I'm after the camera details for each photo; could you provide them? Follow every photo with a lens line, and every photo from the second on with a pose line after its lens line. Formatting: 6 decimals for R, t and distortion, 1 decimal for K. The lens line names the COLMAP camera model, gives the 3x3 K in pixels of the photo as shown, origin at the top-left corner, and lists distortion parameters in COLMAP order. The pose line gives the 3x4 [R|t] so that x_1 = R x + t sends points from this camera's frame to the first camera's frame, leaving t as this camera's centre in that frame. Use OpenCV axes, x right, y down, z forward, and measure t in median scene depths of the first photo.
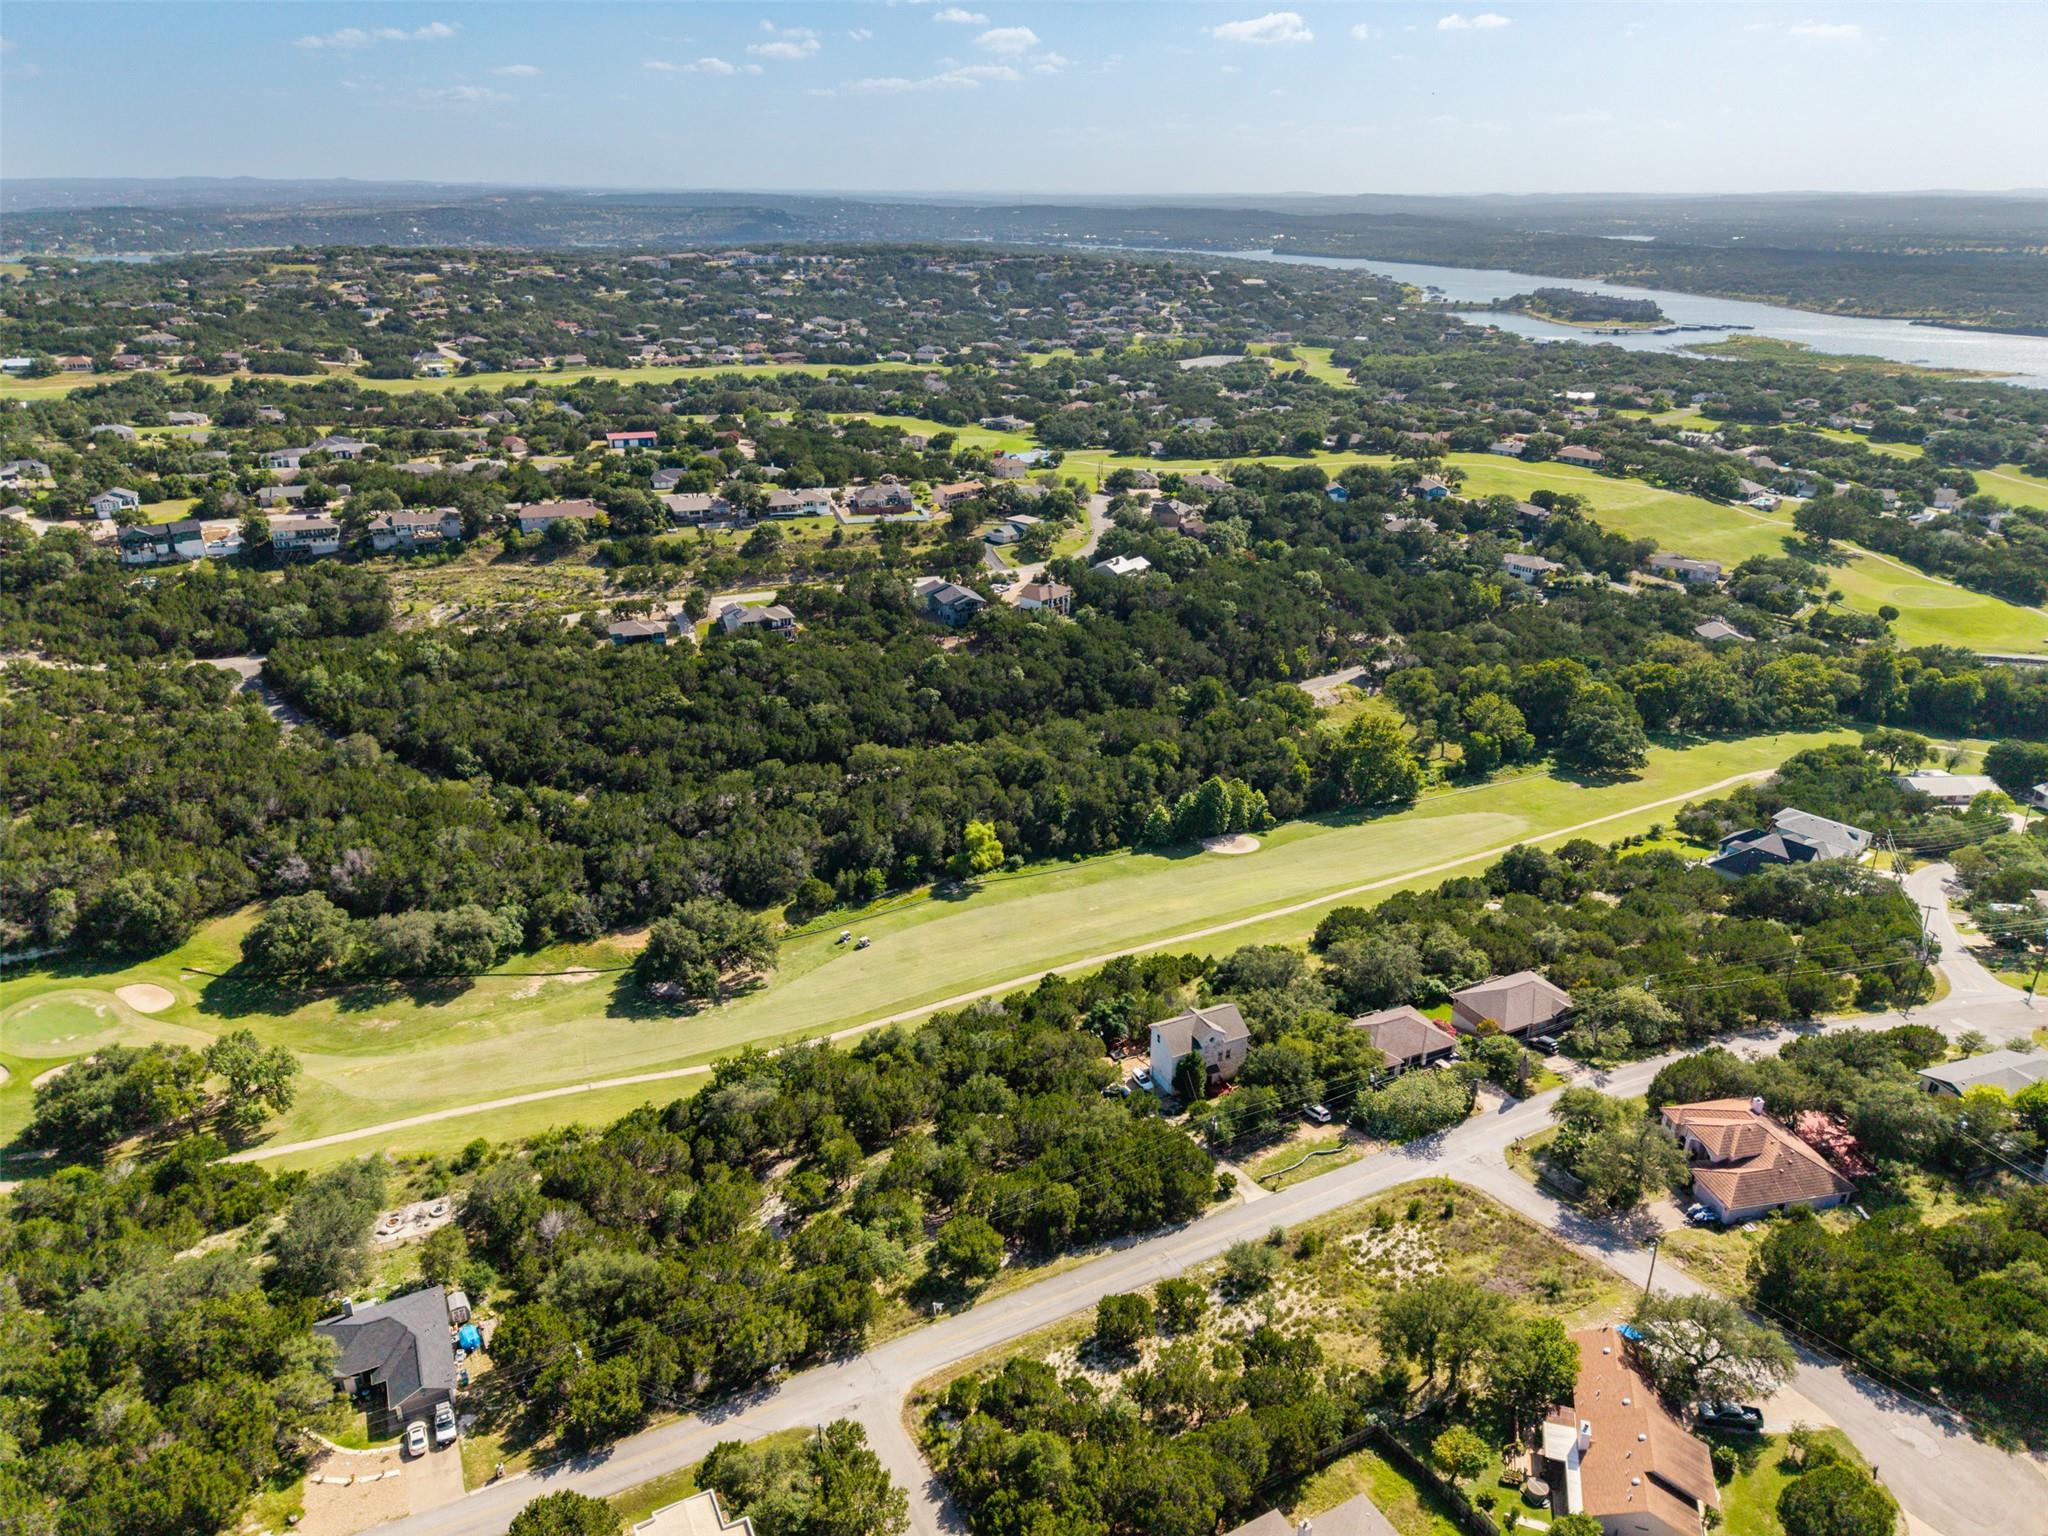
lens RADIAL K [[1373.1, 0, 1017.5], [0, 1373.1, 770.3], [0, 0, 1]] dist [0.016507, -0.015423]
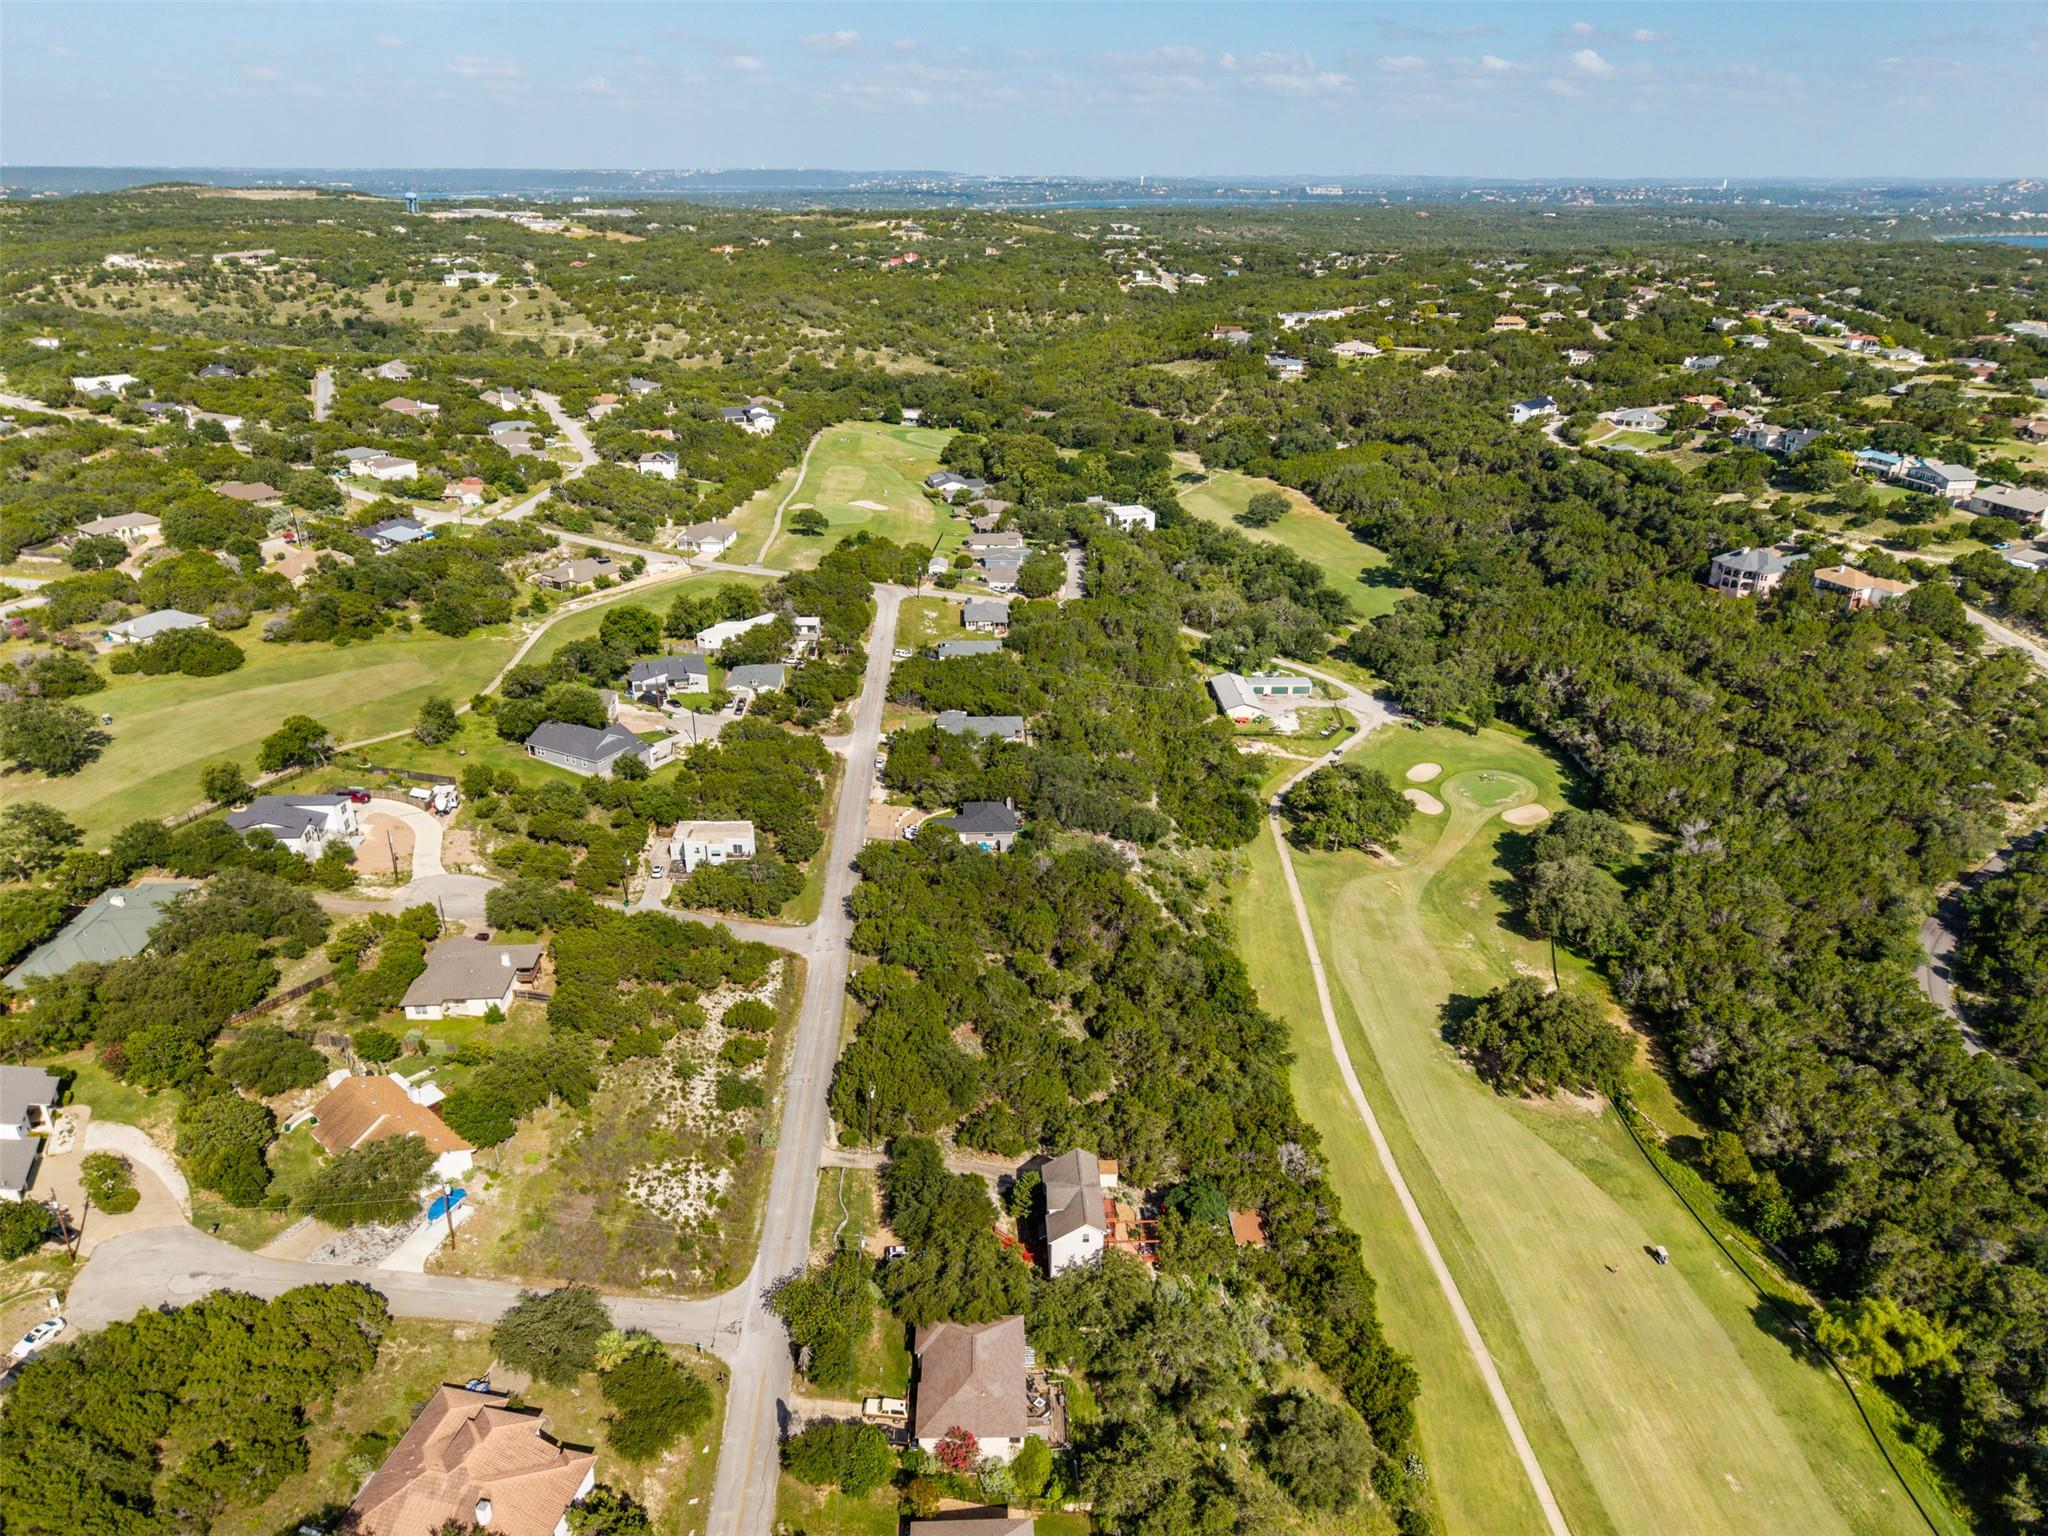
lens RADIAL K [[1373.1, 0, 1017.5], [0, 1373.1, 770.3], [0, 0, 1]] dist [0.016507, -0.015423]
pose [[-0.406742, 0.358349, -0.840326, 0.535270], [-0.362354, 0.781114, 0.508488, -0.299343], [0.838607, 0.511319, -0.187862, 0.713860]]
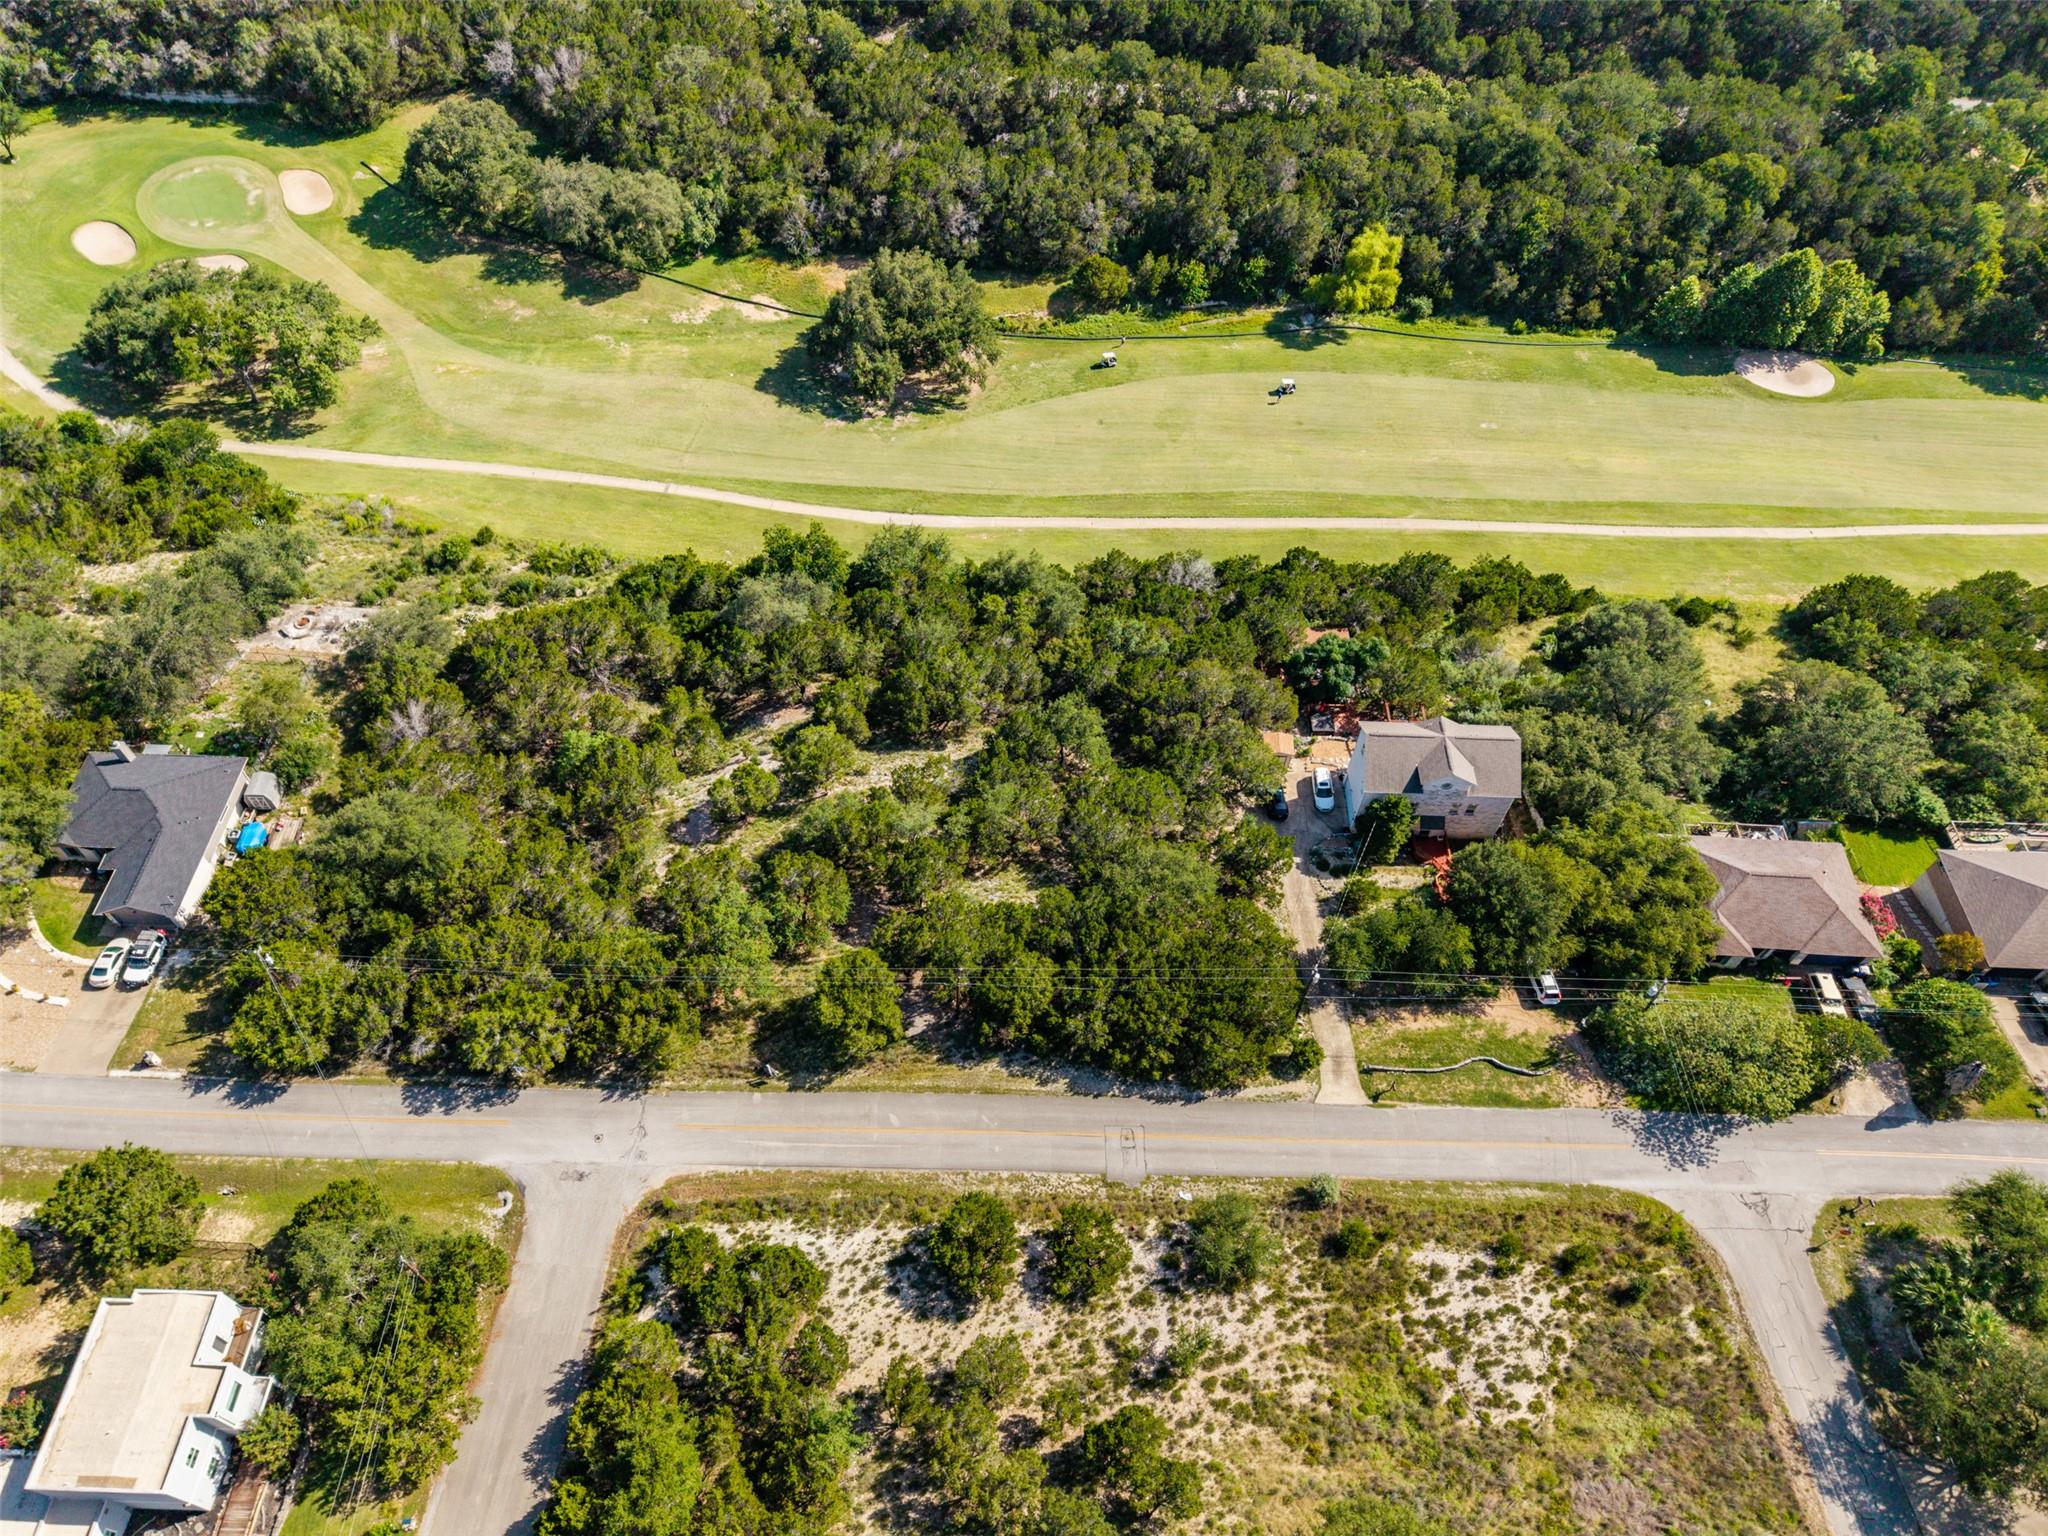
lens RADIAL K [[1373.1, 0, 1017.5], [0, 1373.1, 770.3], [0, 0, 1]] dist [0.016507, -0.015423]
pose [[0.884731, 0.381447, -0.267860, 0.095093], [-0.198077, 0.827900, 0.524734, -0.060587], [0.421920, -0.411192, 0.808025, 0.312503]]
